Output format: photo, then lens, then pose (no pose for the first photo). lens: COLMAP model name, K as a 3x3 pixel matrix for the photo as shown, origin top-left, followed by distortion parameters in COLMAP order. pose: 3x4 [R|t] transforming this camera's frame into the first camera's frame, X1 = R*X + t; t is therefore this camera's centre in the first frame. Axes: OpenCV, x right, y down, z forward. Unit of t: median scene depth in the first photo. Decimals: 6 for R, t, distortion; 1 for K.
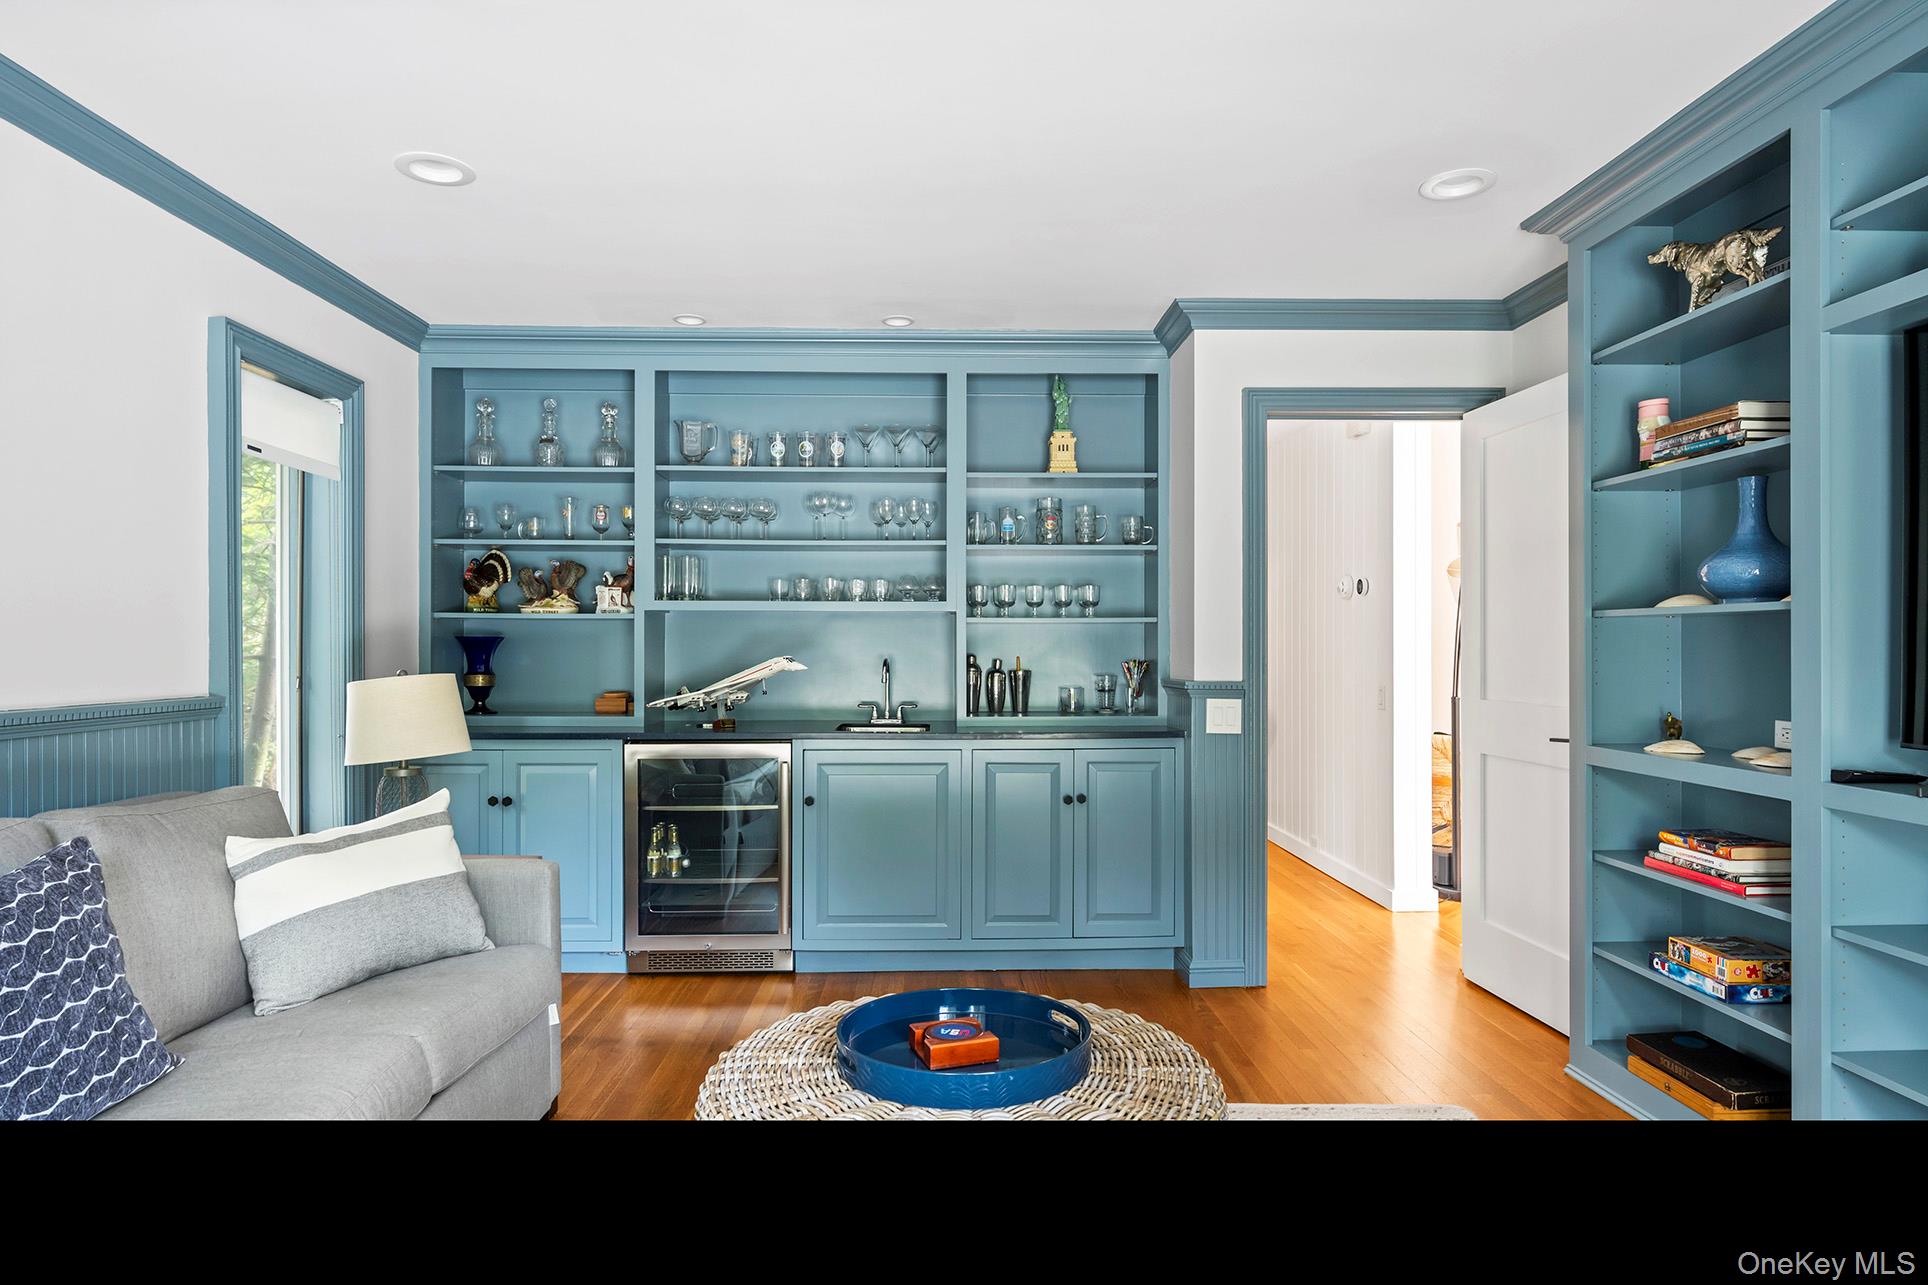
lens RADIAL K [[928.2, 0, 968.8], [0, 928.2, 639.8], [0, 0, 1]] dist [-0.006340, -0.000692]
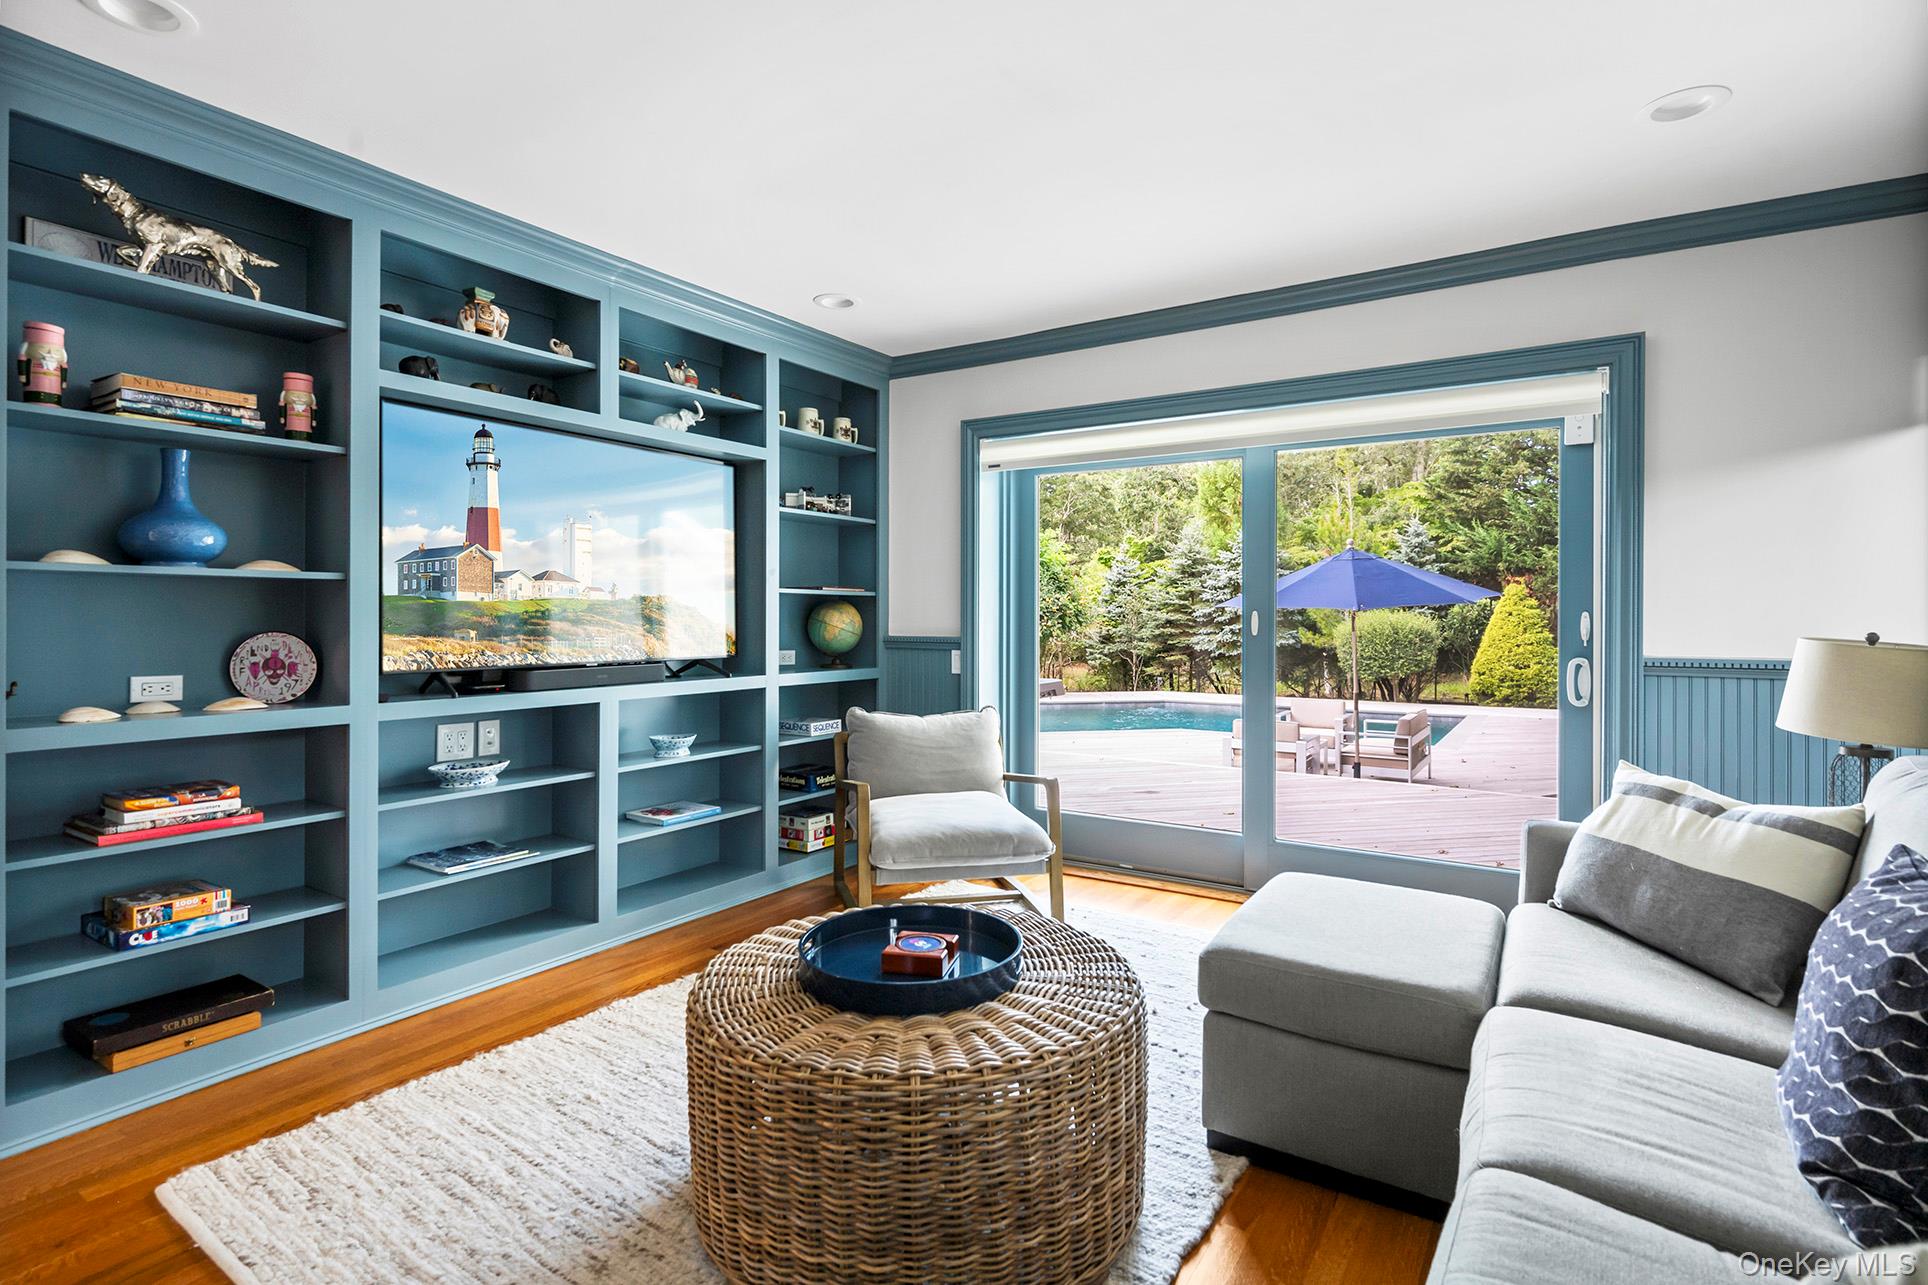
lens RADIAL K [[928.2, 0, 968.8], [0, 928.2, 639.8], [0, 0, 1]] dist [-0.006340, -0.000692]
pose [[-0.802062, -0.009468, 0.597165, -0.525154], [-0.002161, 0.999914, 0.012950, 0.028118], [-0.597236, 0.009096, -0.802014, 1.286029]]
